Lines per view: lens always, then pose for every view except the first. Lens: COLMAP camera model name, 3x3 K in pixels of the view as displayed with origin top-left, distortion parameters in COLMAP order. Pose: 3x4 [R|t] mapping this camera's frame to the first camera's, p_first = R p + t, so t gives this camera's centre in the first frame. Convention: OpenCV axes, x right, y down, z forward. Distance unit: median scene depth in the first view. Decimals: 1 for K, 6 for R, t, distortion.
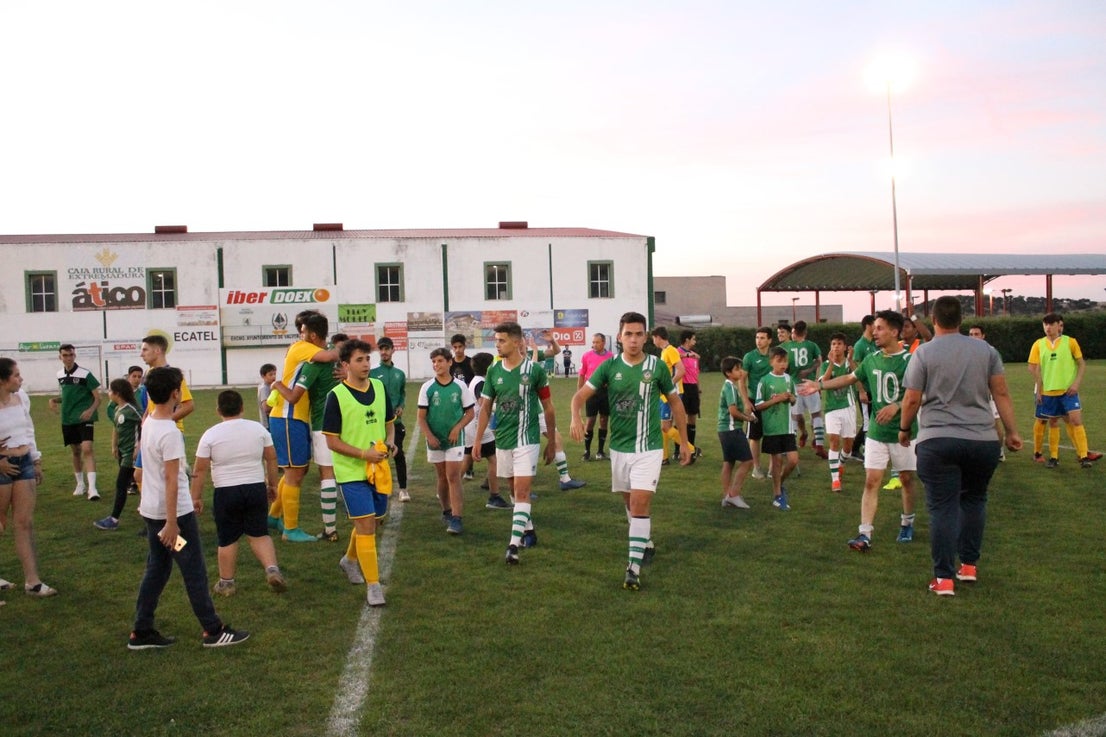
lens RADIAL K [[944.5, 0, 558.6], [0, 944.5, 371.2], [0, 0, 1]] dist [-0.165781, 0.156790]
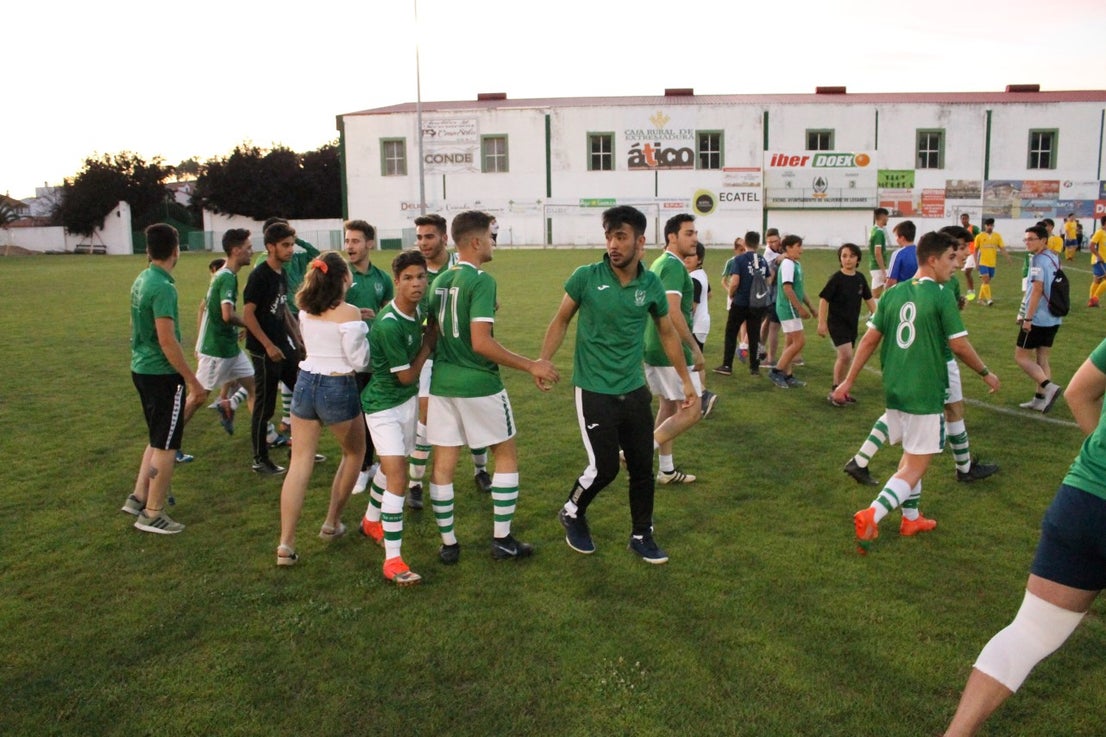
lens RADIAL K [[944.5, 0, 558.6], [0, 944.5, 371.2], [0, 0, 1]] dist [-0.165781, 0.156790]
pose [[0.934133, 0.080749, -0.347672, -0.192869], [-0.029029, 0.988034, 0.151482, 0.002731], [0.355744, -0.131411, 0.925299, -0.072026]]
